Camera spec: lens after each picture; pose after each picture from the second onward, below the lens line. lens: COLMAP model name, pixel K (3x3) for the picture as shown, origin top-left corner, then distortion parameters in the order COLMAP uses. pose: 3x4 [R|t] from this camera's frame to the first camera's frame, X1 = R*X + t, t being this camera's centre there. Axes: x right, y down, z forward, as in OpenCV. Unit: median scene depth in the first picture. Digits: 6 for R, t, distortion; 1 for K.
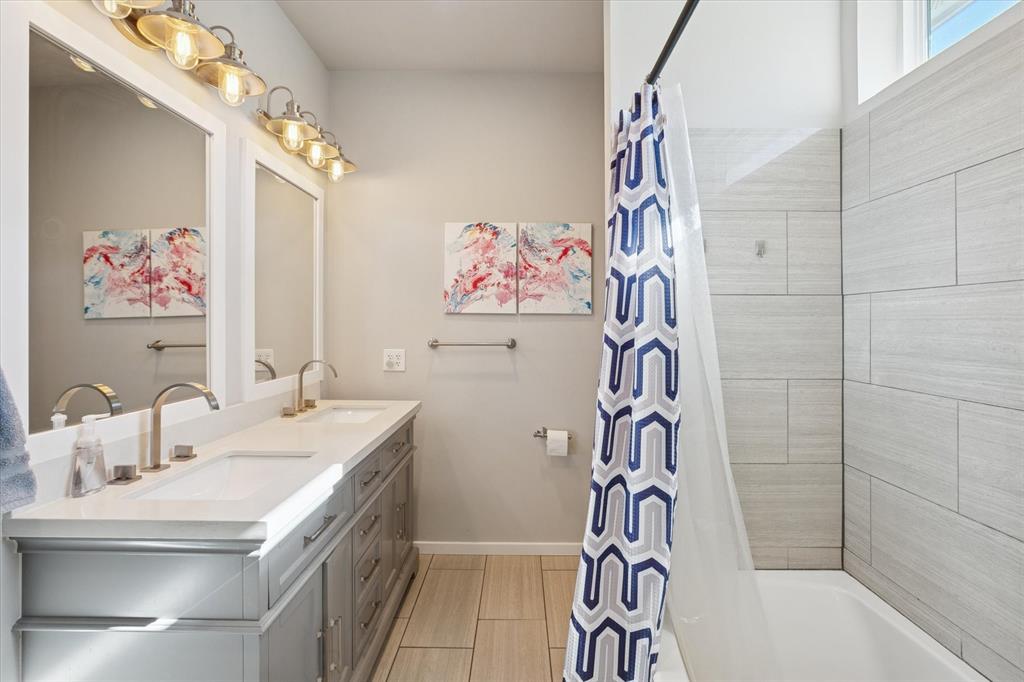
lens RADIAL K [[468.0, 0, 516.8], [0, 468.0, 320.2], [0, 0, 1]] dist [-0.013876, 0.002349]
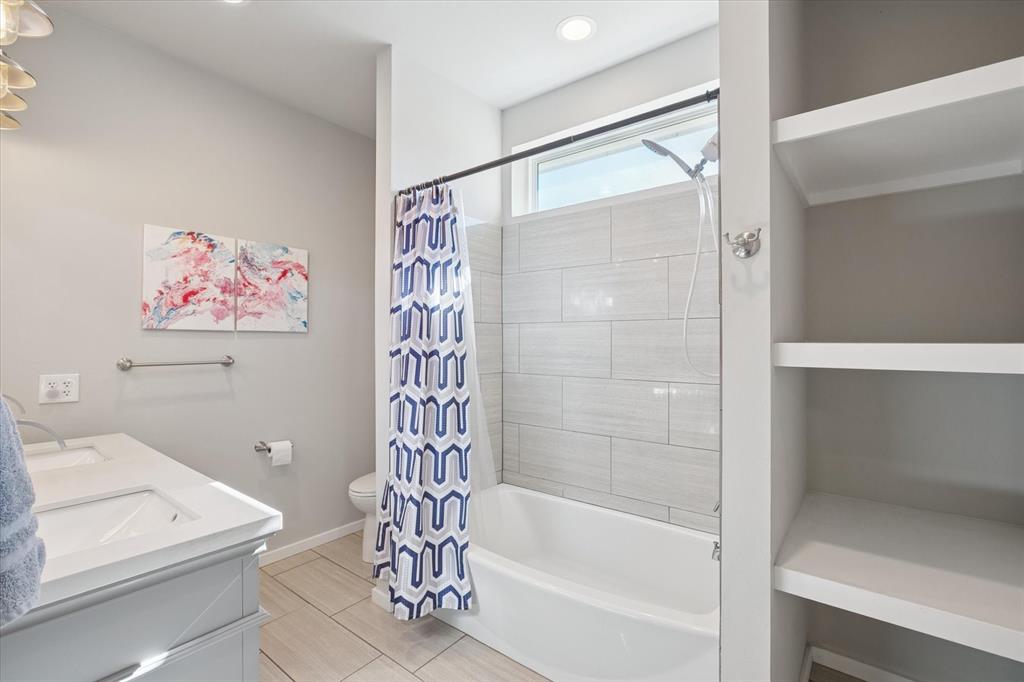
lens RADIAL K [[468.0, 0, 504.3], [0, 468.0, 339.5], [0, 0, 1]] dist [-0.013876, 0.002349]
pose [[0.619493, 0.000051, 0.785002, -0.420024], [-0.002856, 0.999994, 0.002189, 0.000493], [-0.784997, -0.003598, 0.619489, -0.053154]]
